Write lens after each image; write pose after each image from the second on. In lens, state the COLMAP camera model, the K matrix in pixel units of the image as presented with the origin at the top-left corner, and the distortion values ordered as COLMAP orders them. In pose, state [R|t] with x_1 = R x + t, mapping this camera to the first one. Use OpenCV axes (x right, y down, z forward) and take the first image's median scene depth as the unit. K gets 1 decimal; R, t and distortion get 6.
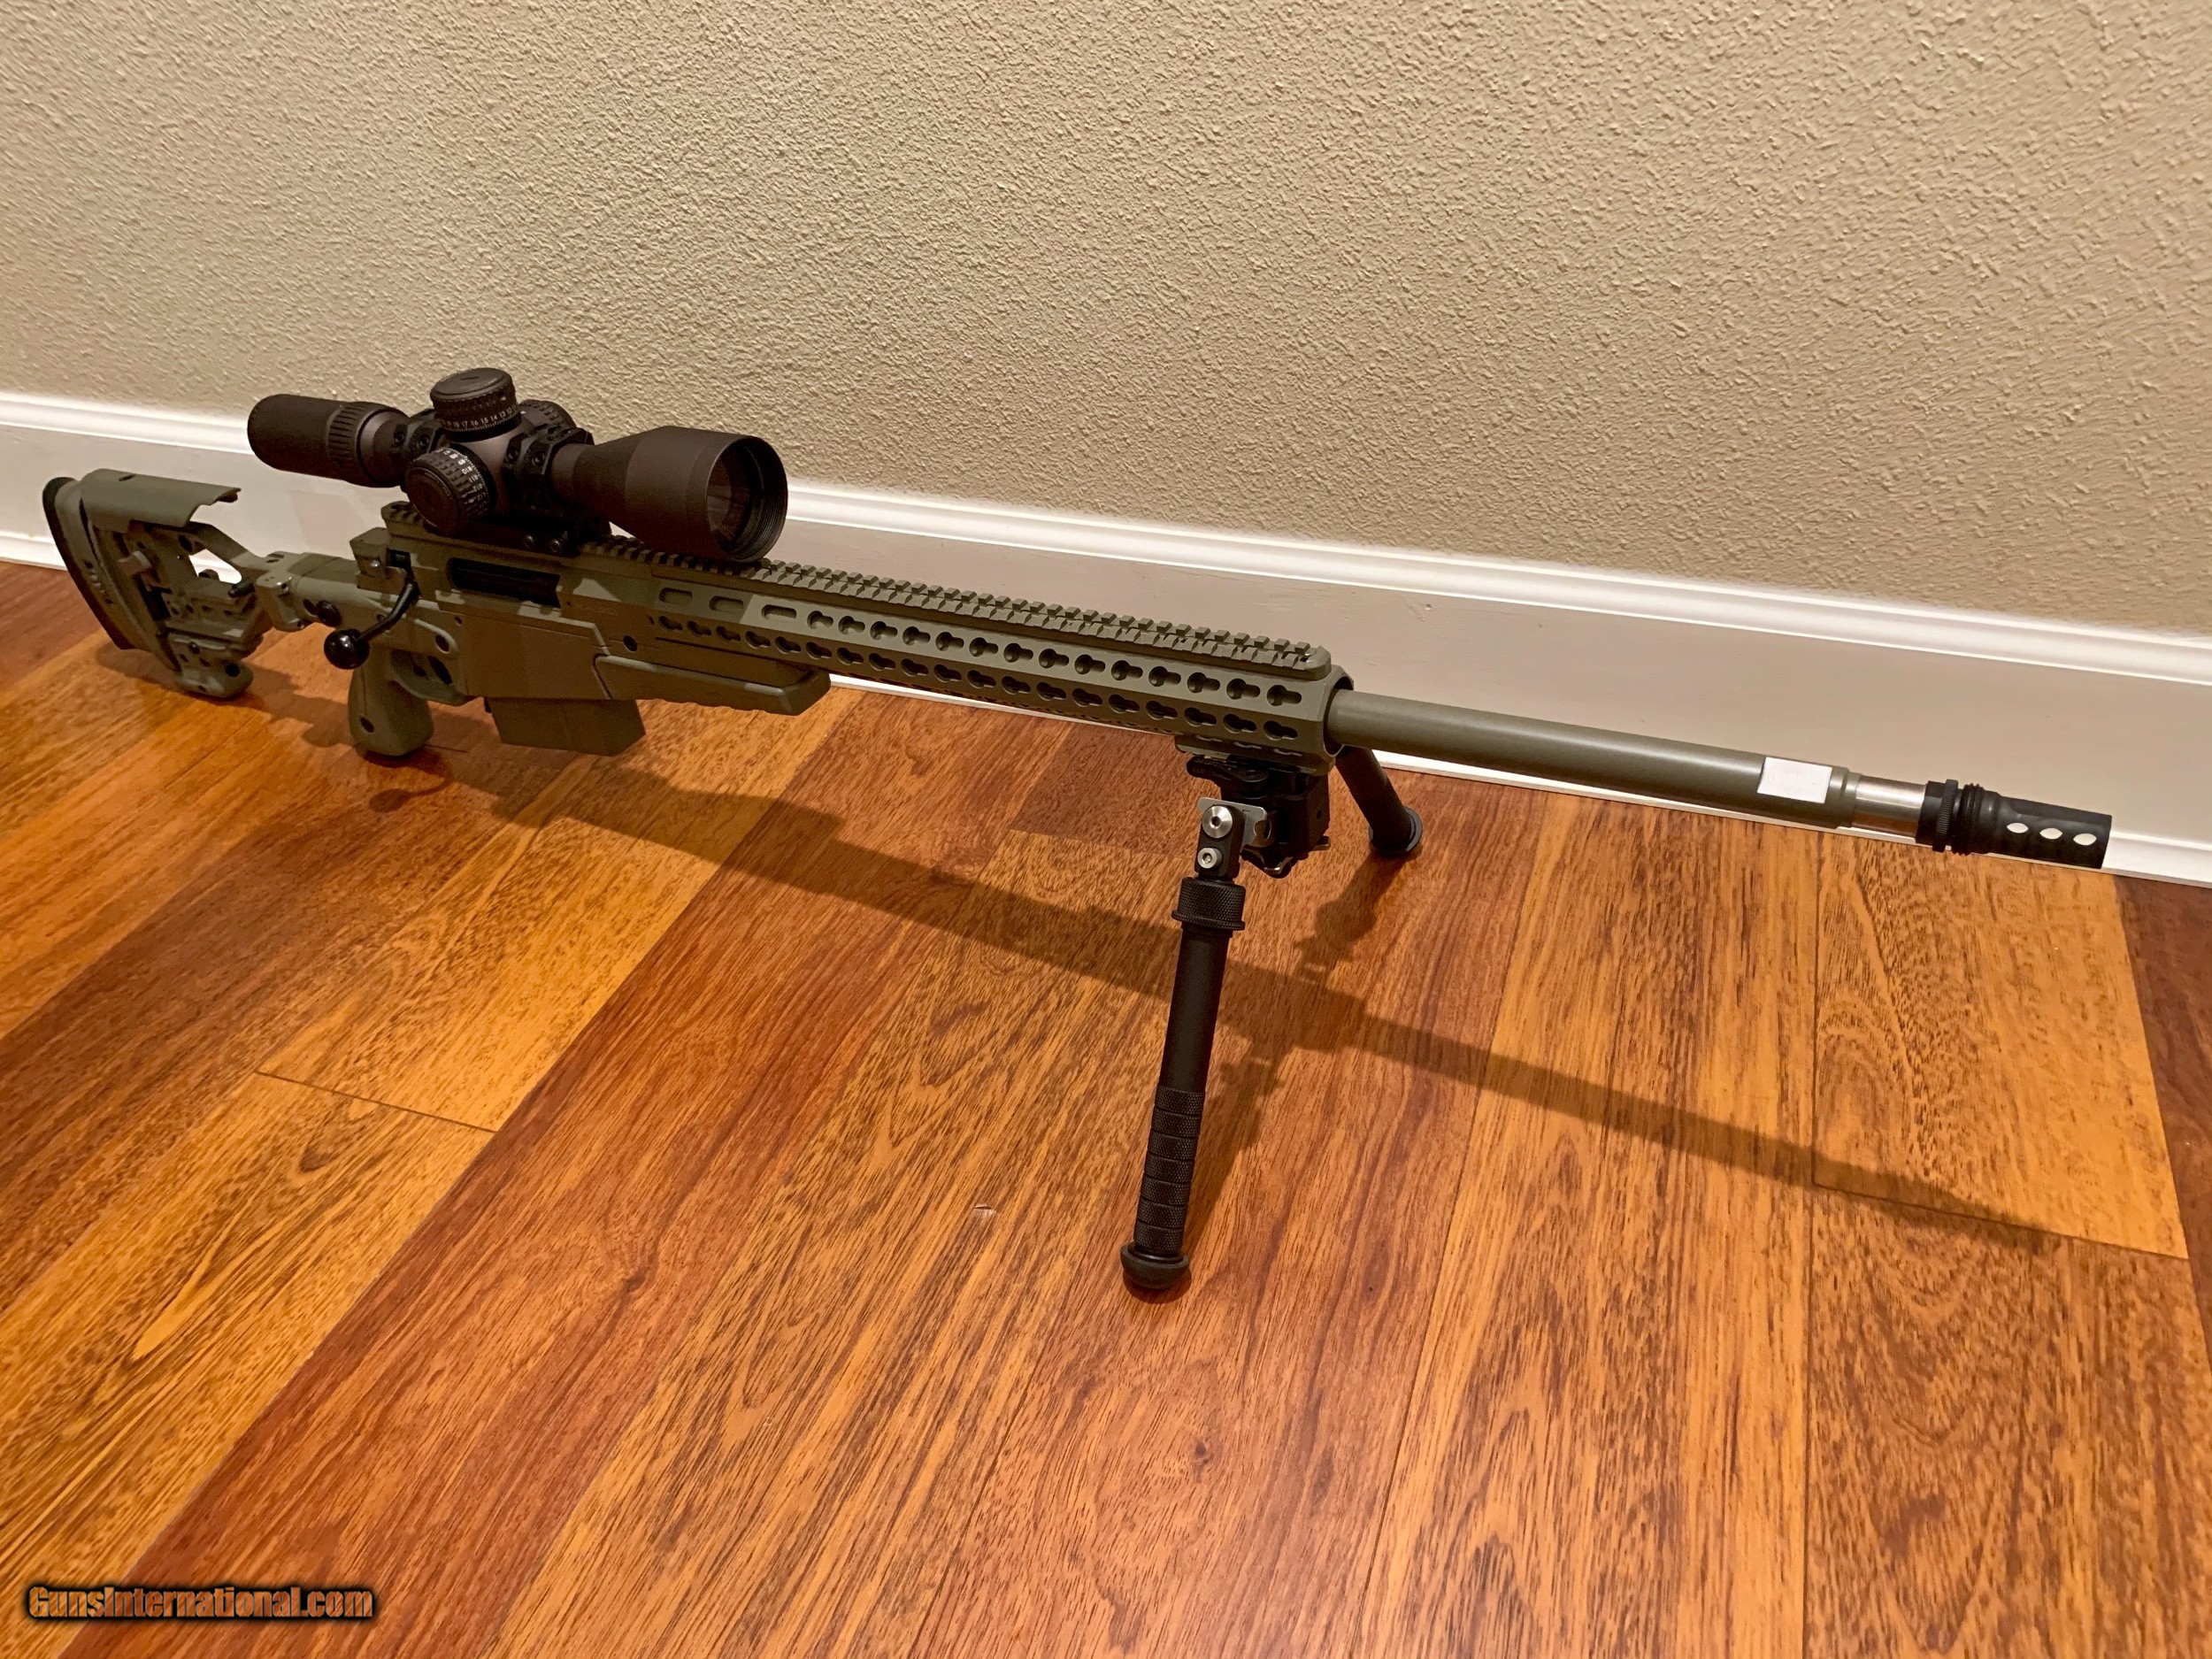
lens RADIAL K [[1668.3, 0, 1094.5], [0, 1668.3, 827.2], [0, 0, 1]] dist [-0.003913, 0.004939]
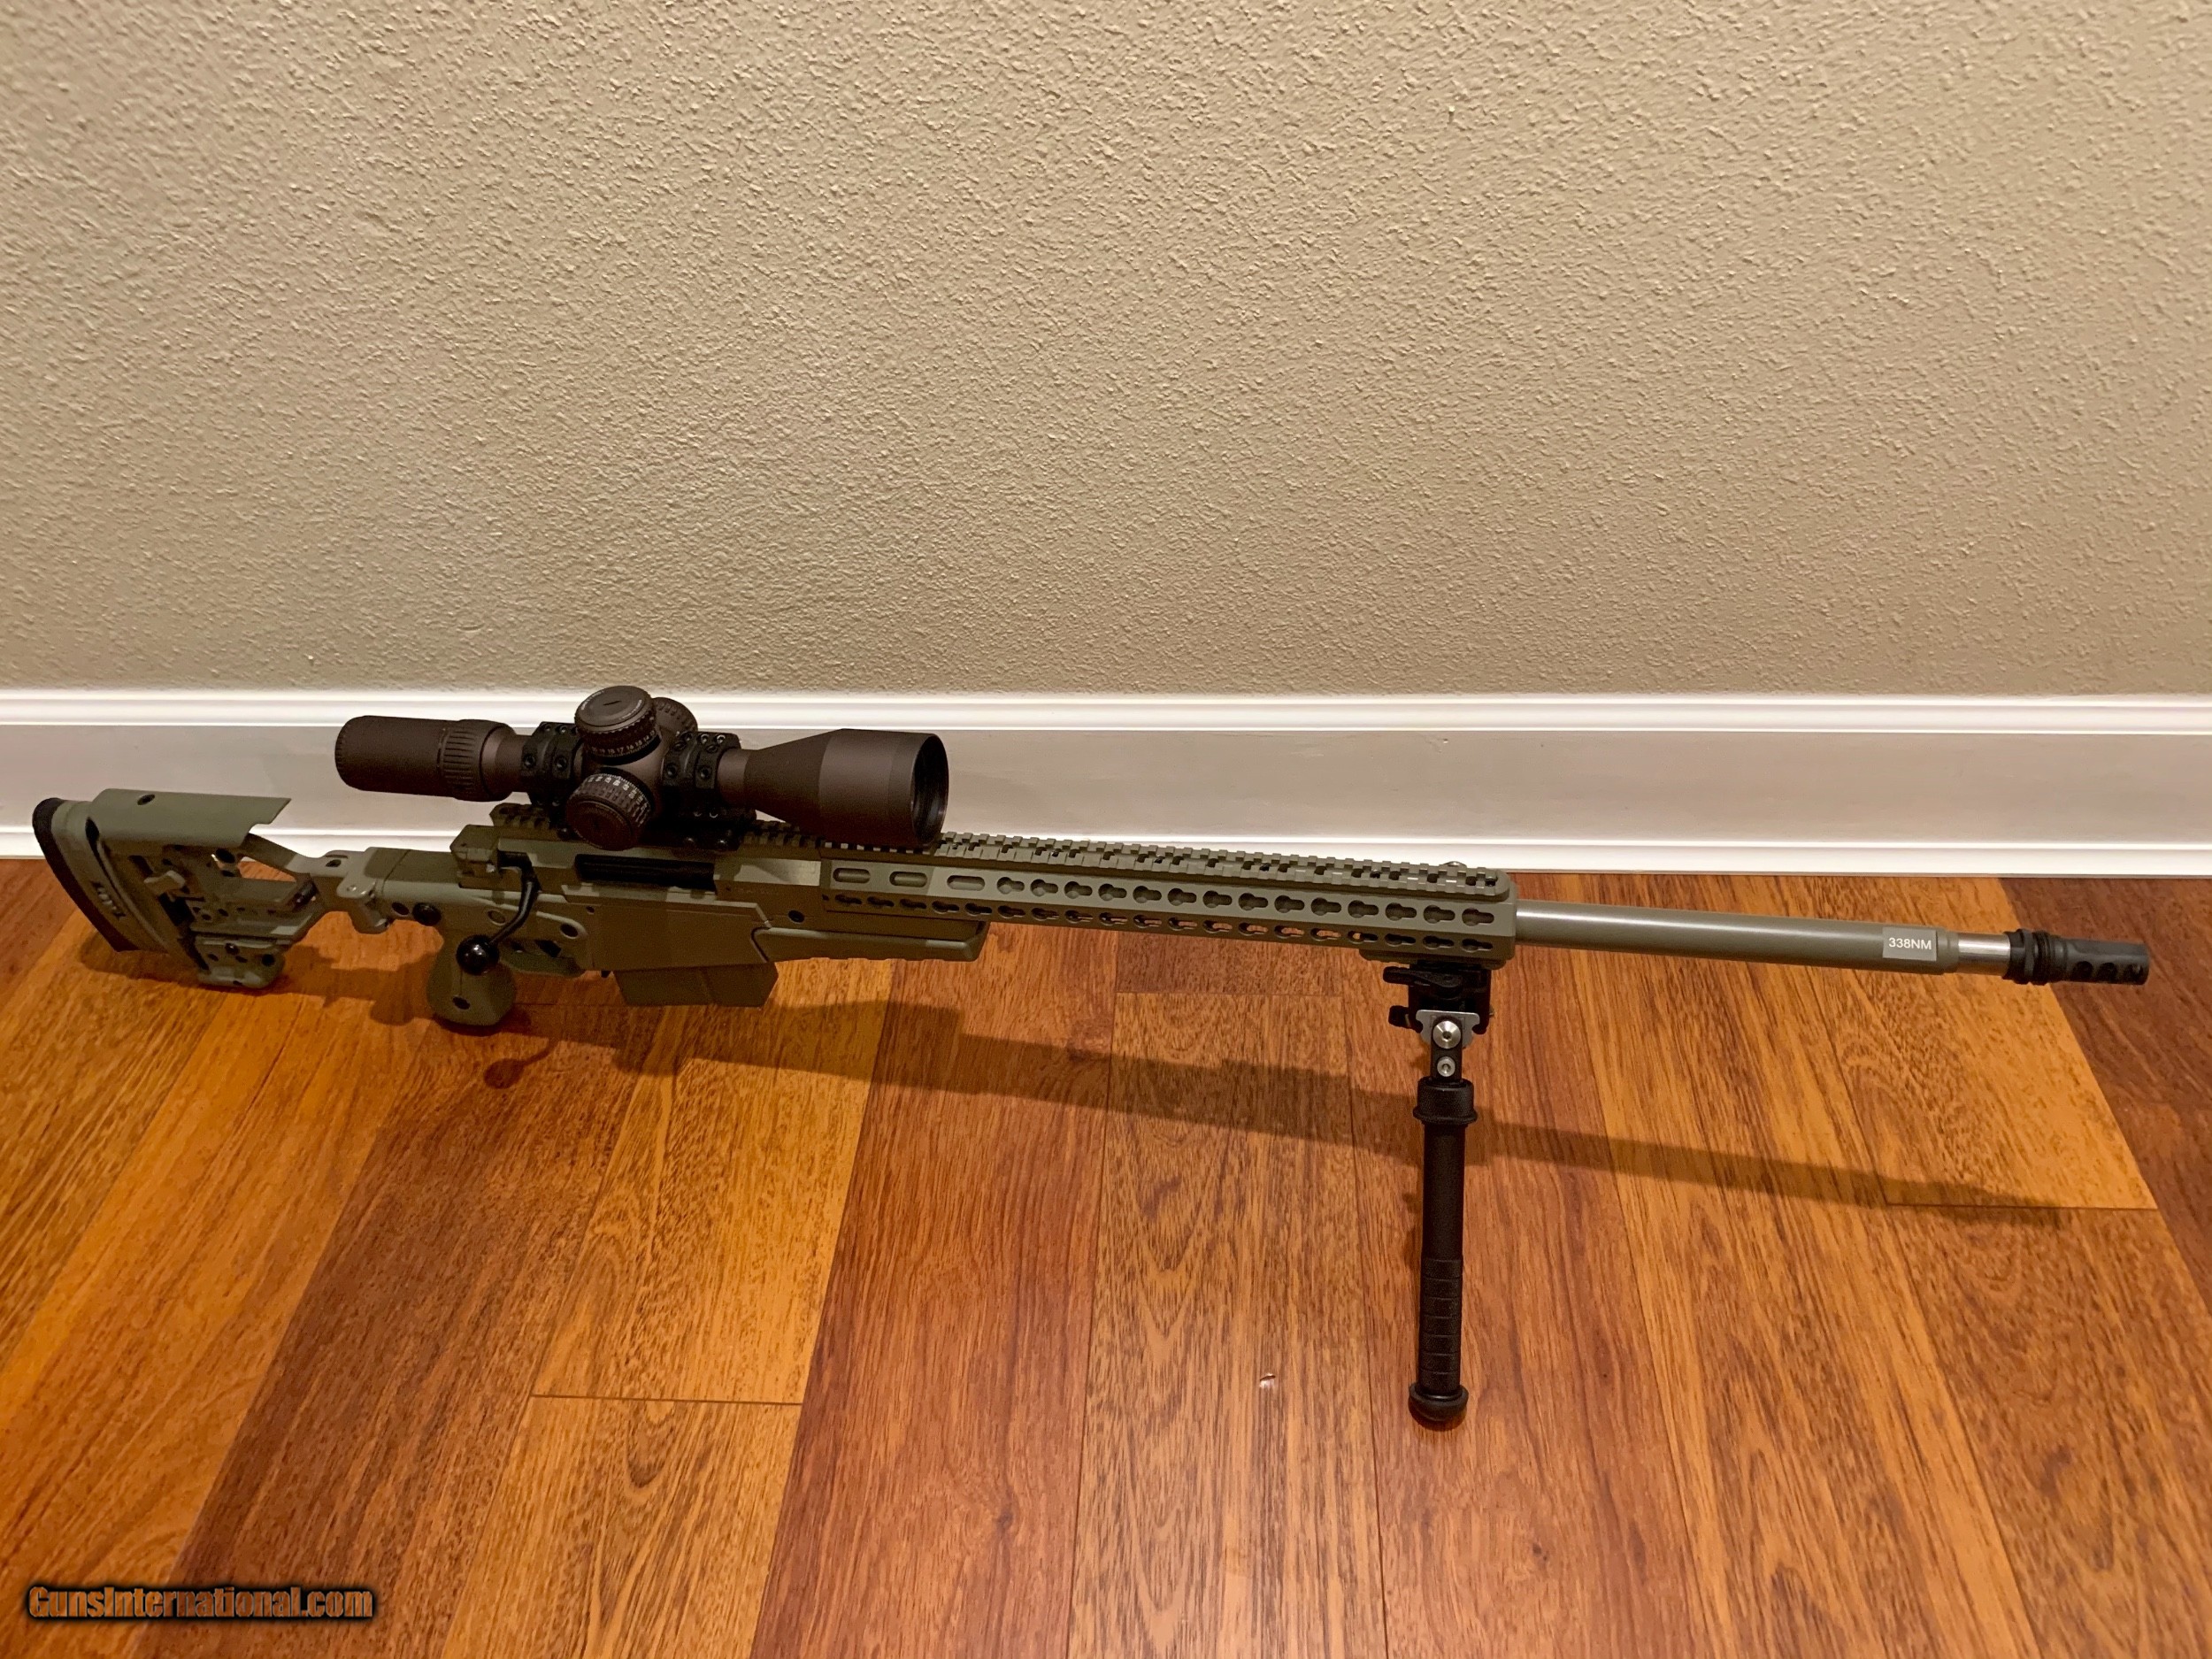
lens RADIAL K [[1668.3, 0, 1094.5], [0, 1668.3, 827.2], [0, 0, 1]] dist [-0.003913, 0.004939]
pose [[0.962298, -0.173291, 0.209647, -0.337532], [0.157483, 0.983411, 0.090014, -0.255268], [-0.221768, -0.053604, 0.973625, -0.082406]]
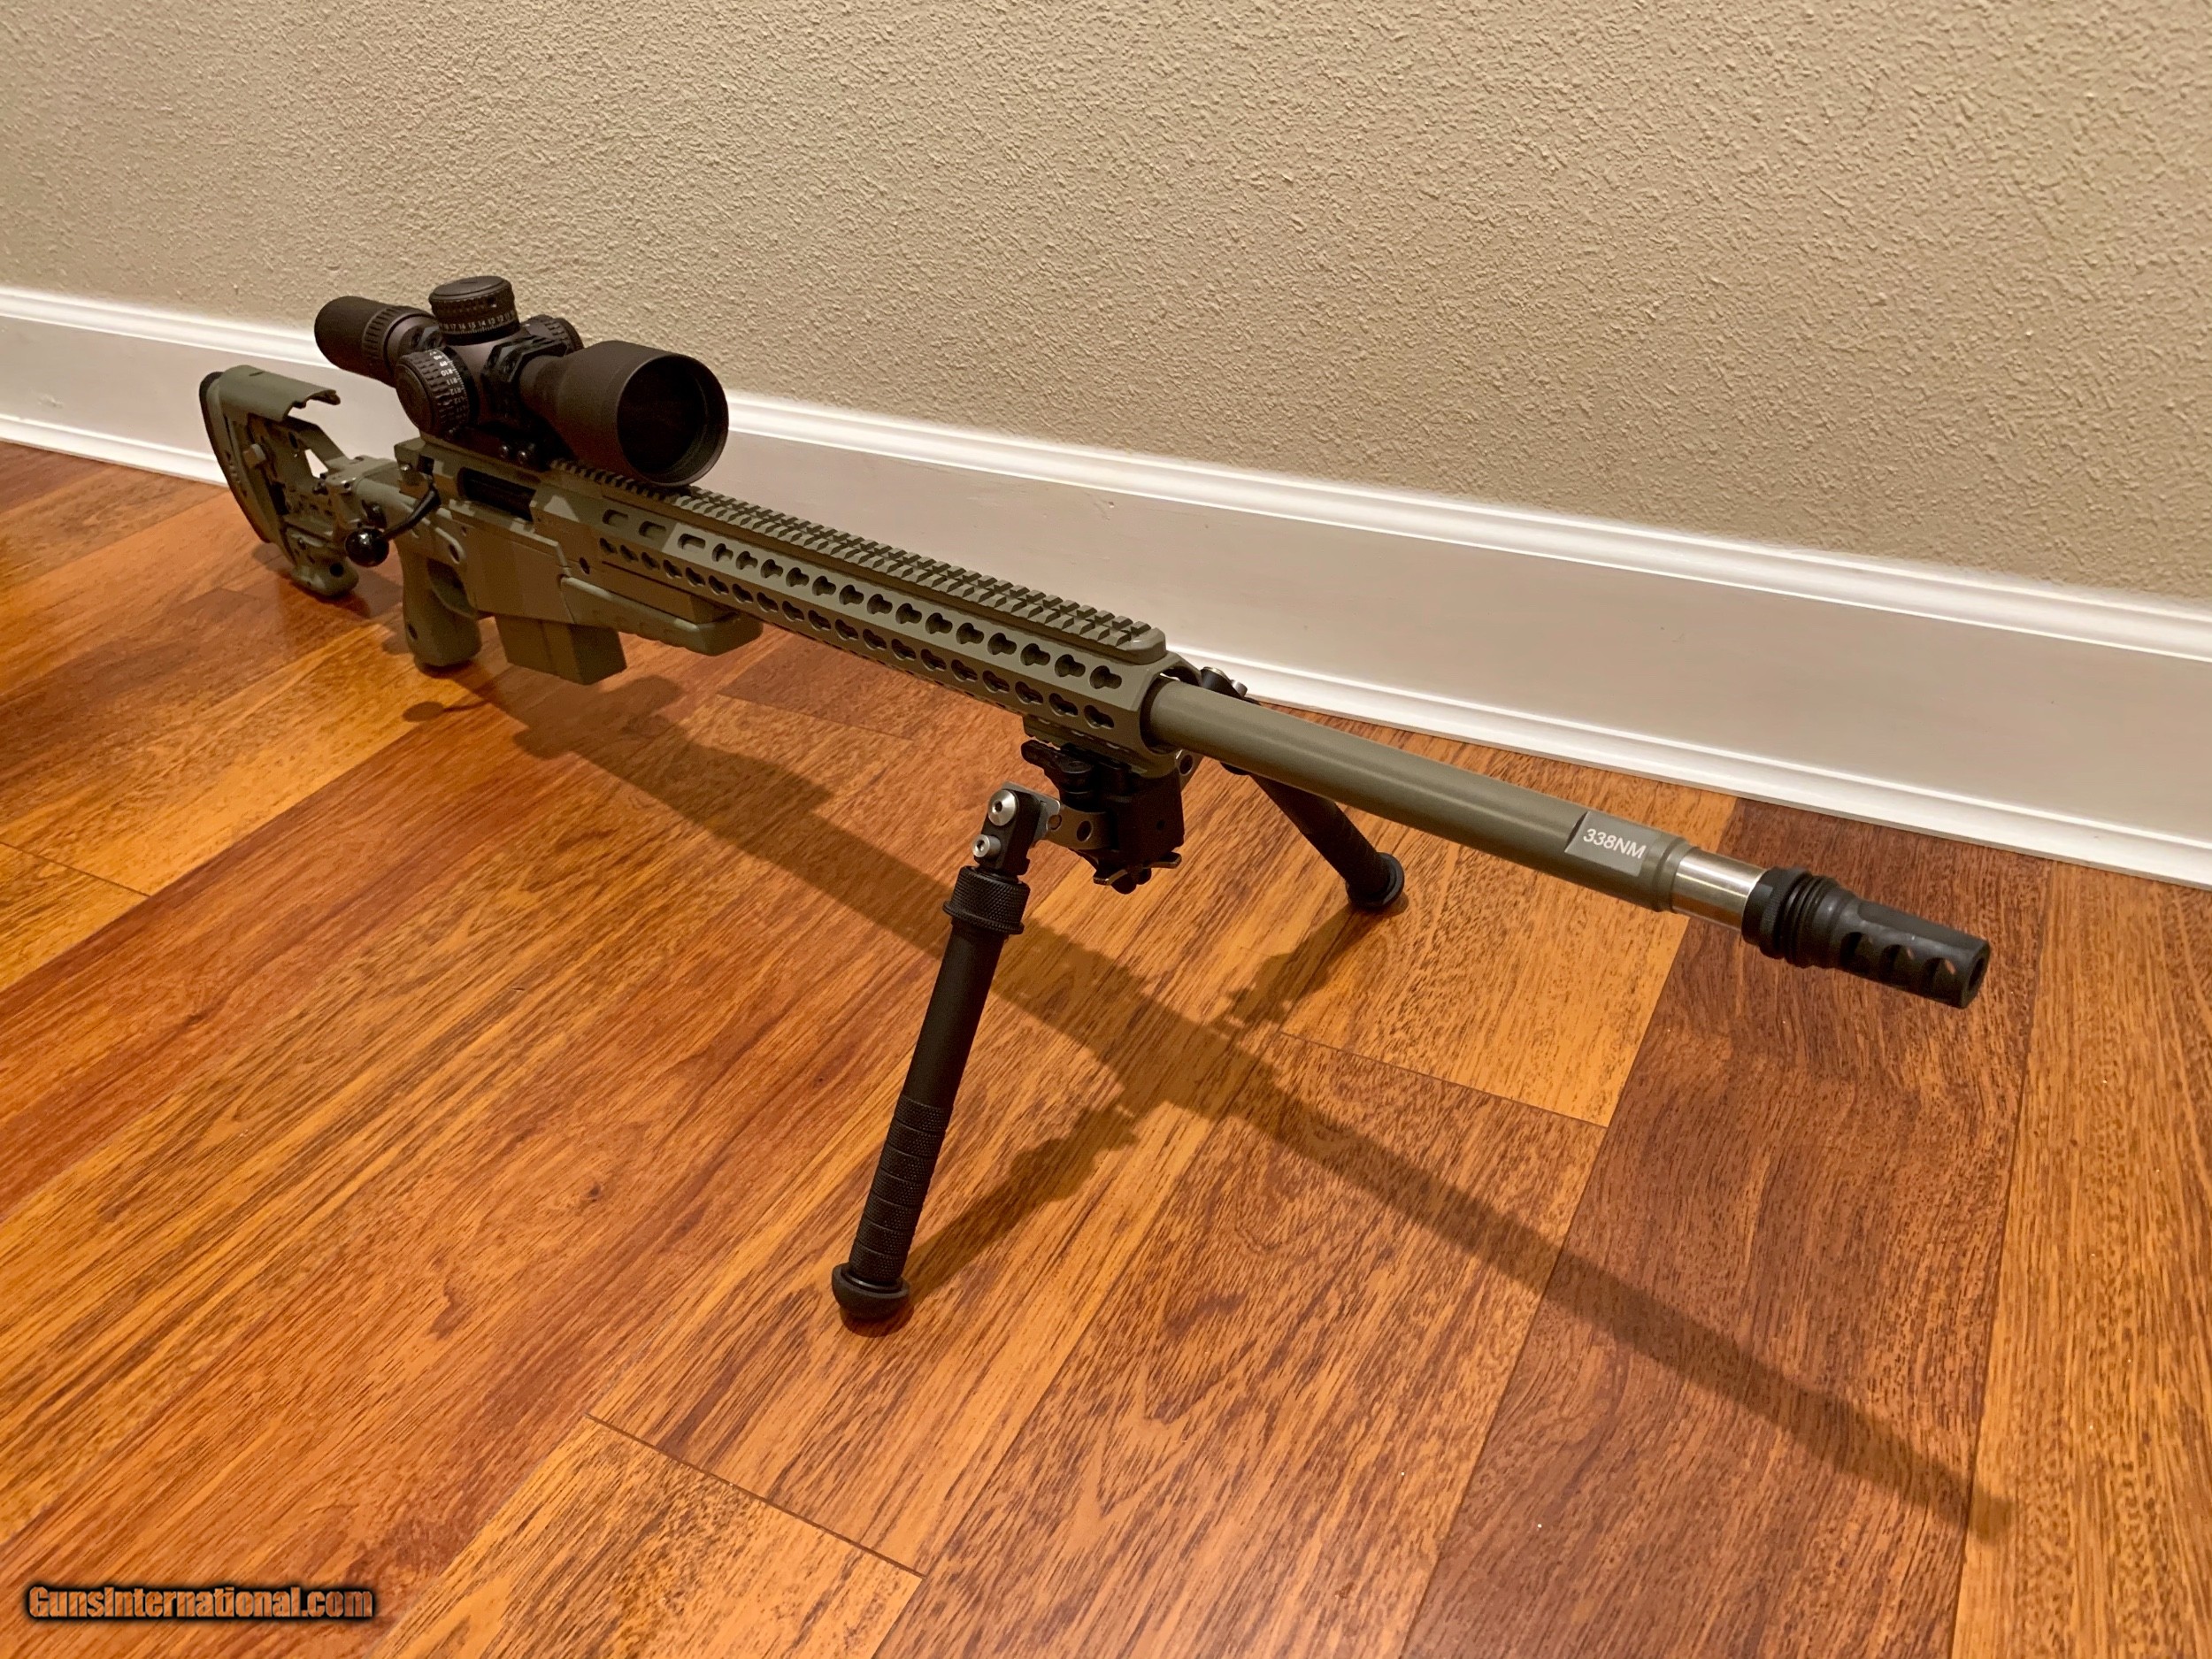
lens RADIAL K [[1676.4, 0, 1106.0], [0, 1676.4, 829.5], [0, 0, 1]] dist [-0.008251, 0.010538]
pose [[0.988930, 0.078569, -0.125876, 0.407563], [-0.082521, 0.996237, -0.026495, 0.115324], [0.123321, 0.036589, 0.991692, -0.028521]]
